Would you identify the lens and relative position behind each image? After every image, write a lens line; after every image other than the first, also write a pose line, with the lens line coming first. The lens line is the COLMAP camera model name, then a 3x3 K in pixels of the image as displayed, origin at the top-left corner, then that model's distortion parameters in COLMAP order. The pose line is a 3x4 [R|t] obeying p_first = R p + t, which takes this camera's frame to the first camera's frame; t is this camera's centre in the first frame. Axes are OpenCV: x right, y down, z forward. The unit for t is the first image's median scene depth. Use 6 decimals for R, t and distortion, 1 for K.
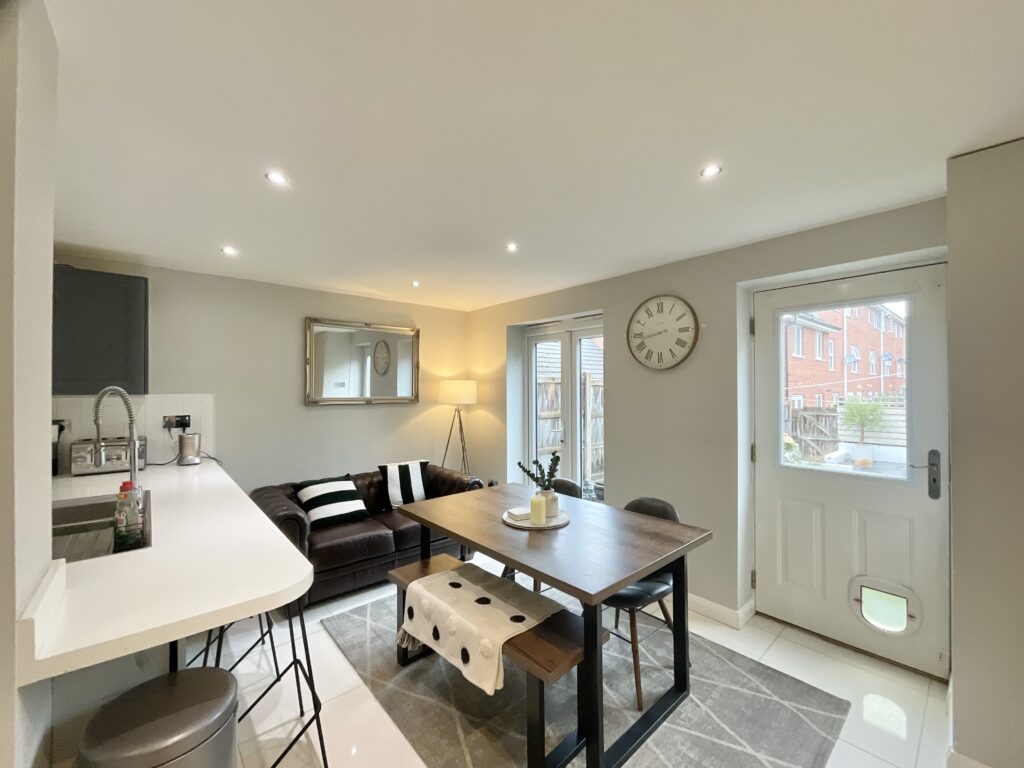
lens RADIAL K [[414.7, 0, 508.4], [0, 414.7, 384.9], [0, 0, 1]] dist [-0.002846, -0.000065]
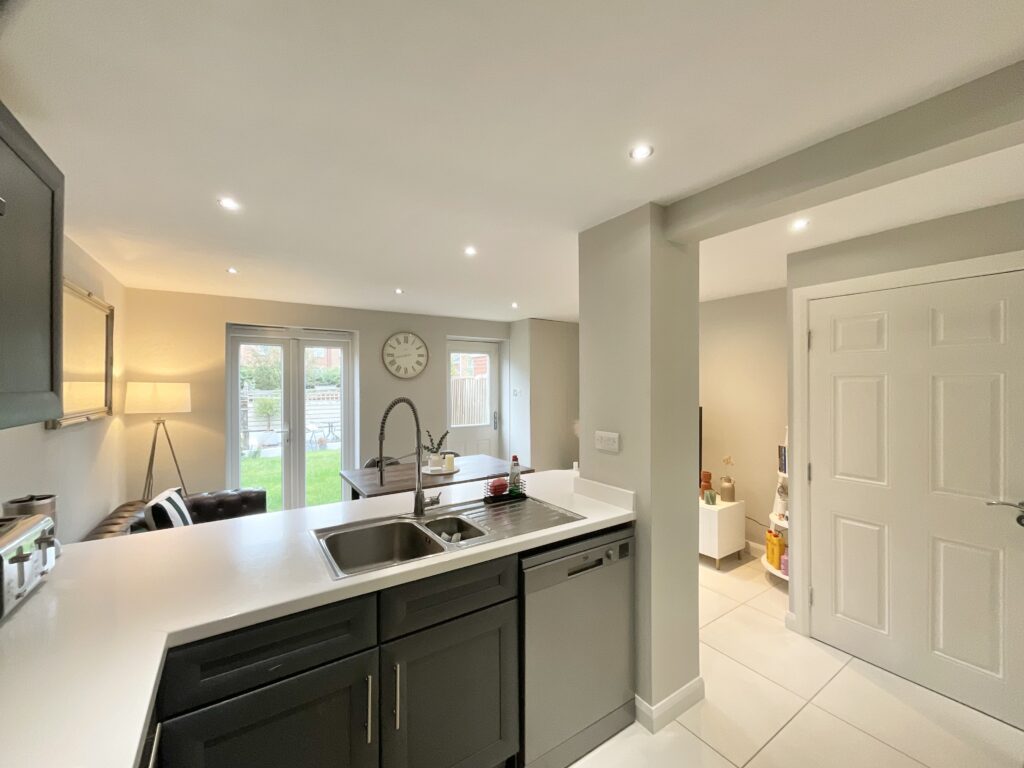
lens RADIAL K [[414.7, 0, 510.4], [0, 414.7, 385.4], [0, 0, 1]] dist [-0.002846, -0.000065]
pose [[0.143171, -0.001485, 0.989697, -1.154707], [-0.006123, 0.999978, 0.002386, -0.015427], [-0.989679, -0.006401, 0.143159, 0.364820]]
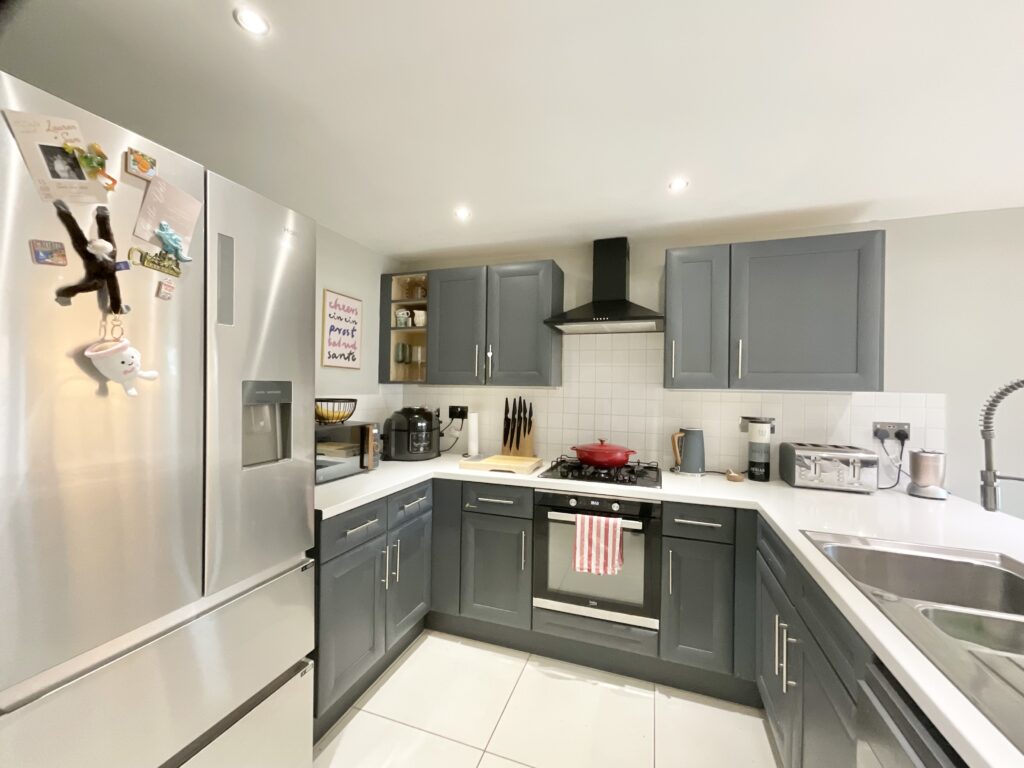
lens RADIAL K [[414.7, 0, 511.9], [0, 414.7, 385.4], [0, 0, 1]] dist [-0.002846, -0.000065]
pose [[0.491031, 0.008816, -0.871097, -0.510558], [-0.012408, 0.999918, 0.003125, 0.016226], [0.871054, 0.009274, 0.491101, 0.074991]]
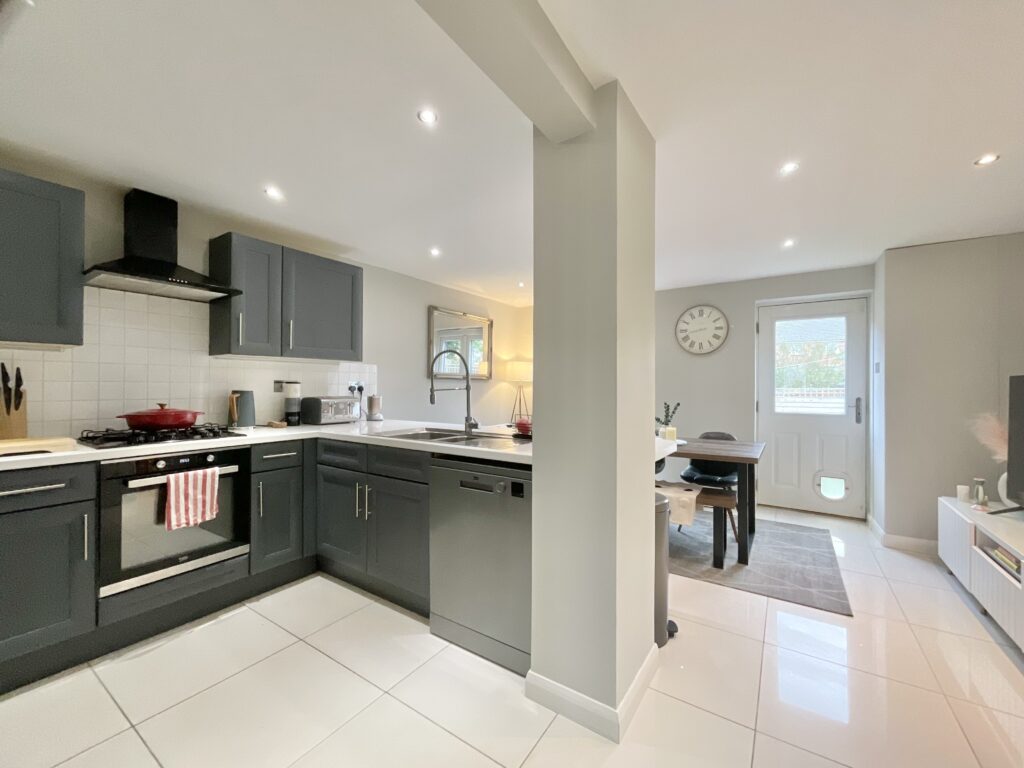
lens RADIAL K [[414.7, 0, 511.2], [0, 414.7, 385.2], [0, 0, 1]] dist [-0.002846, -0.000065]
pose [[0.967141, 0.007437, 0.254130, -0.684547], [-0.008990, 0.999947, 0.004950, 0.075923], [-0.254080, -0.007072, 0.967157, -0.291881]]
